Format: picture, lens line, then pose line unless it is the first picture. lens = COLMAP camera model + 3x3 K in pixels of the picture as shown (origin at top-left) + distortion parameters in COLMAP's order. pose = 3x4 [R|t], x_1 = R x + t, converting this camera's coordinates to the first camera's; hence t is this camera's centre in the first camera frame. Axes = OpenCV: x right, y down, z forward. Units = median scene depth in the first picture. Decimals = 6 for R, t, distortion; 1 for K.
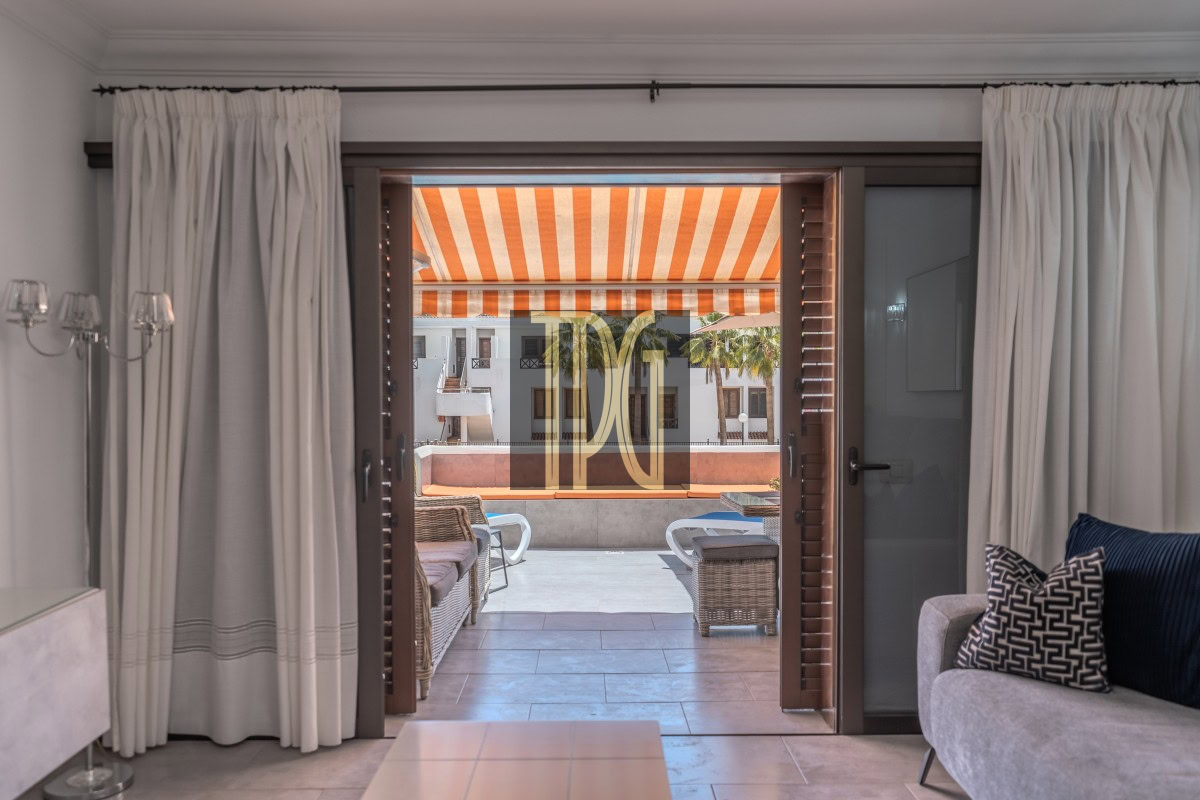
lens RADIAL K [[932.8, 0, 588.3], [0, 932.8, 416.4], [0, 0, 1]] dist [-0.008366, -0.002255]
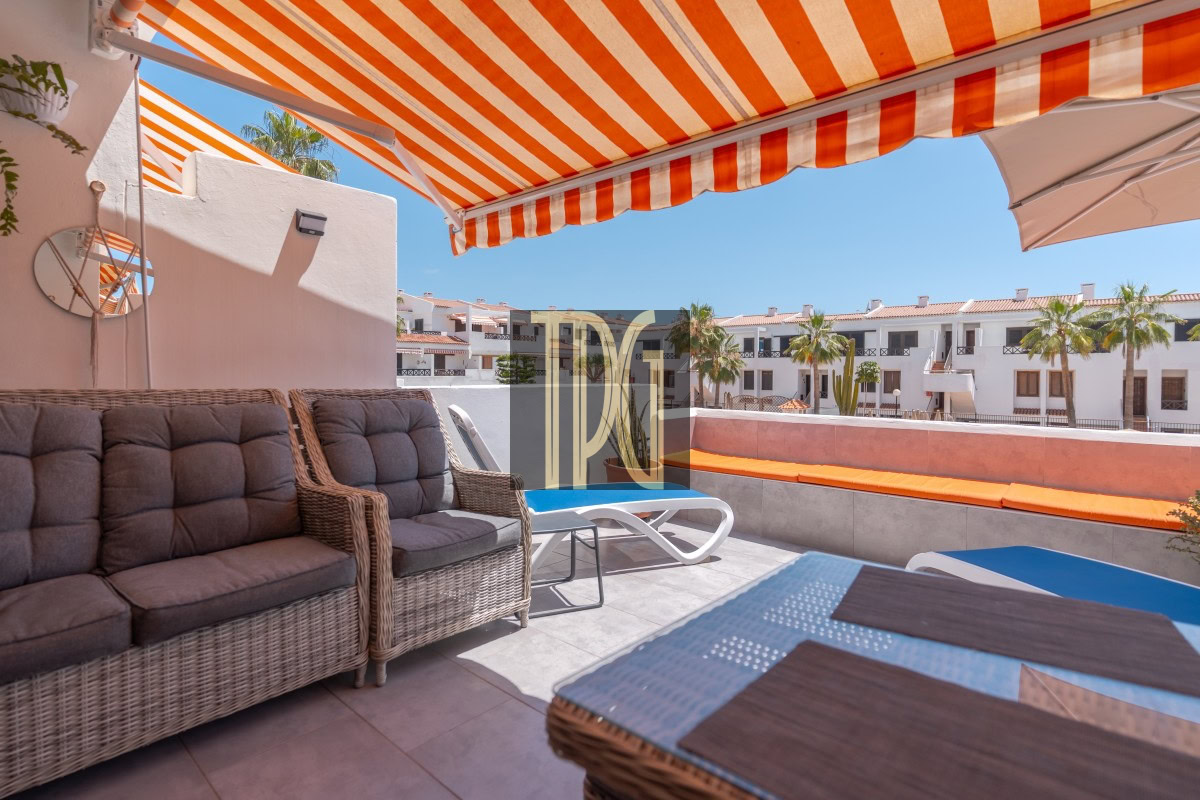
lens RADIAL K [[582.5, 0, 586.6], [0, 582.5, 377.2], [0, 0, 1]] dist [0.001080, 0.000562]
pose [[0.750220, 0.014857, -0.661022, 0.154521], [-0.028510, 0.999545, -0.009891, 0.010021], [0.660574, 0.026266, 0.750301, 0.514626]]
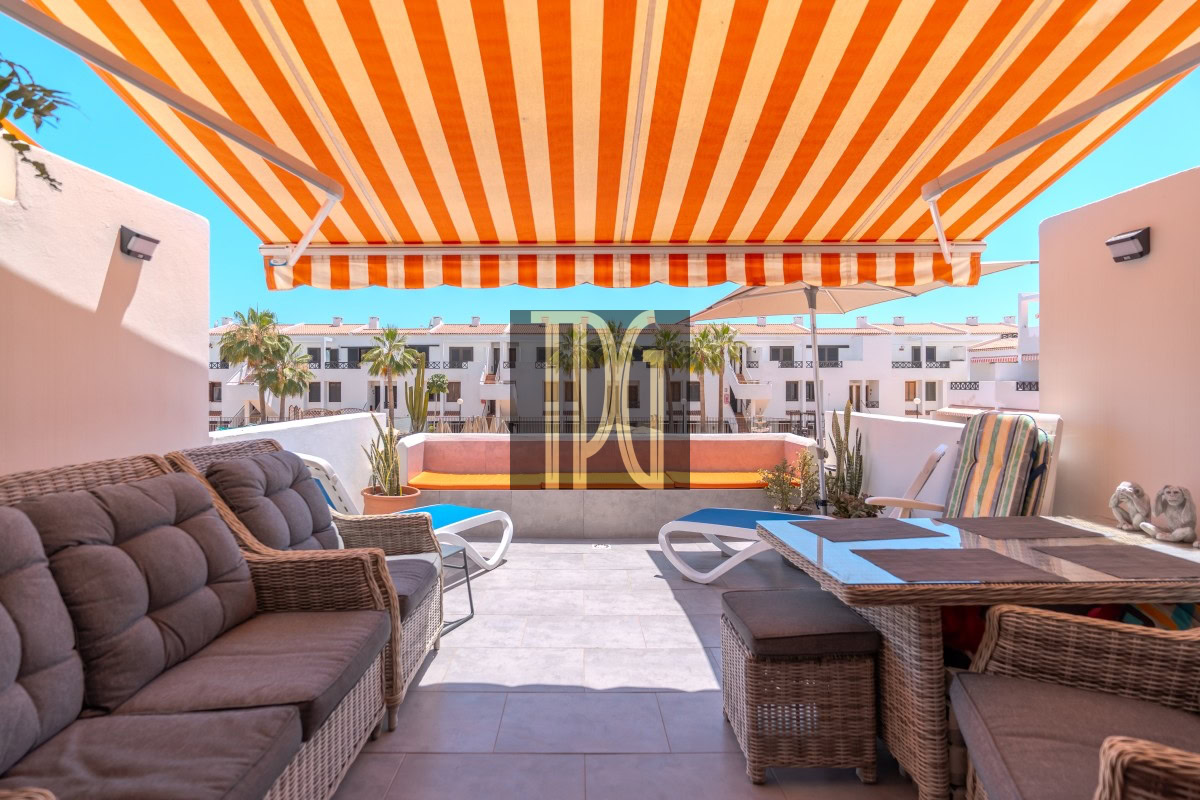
lens RADIAL K [[582.5, 0, 580.3], [0, 582.5, 384.7], [0, 0, 1]] dist [0.001080, 0.000562]
pose [[0.999997, 0.002560, -0.000493, 0.006005], [-0.002572, 0.999681, -0.025141, -0.007313], [0.000428, 0.025142, 0.999684, 0.377155]]
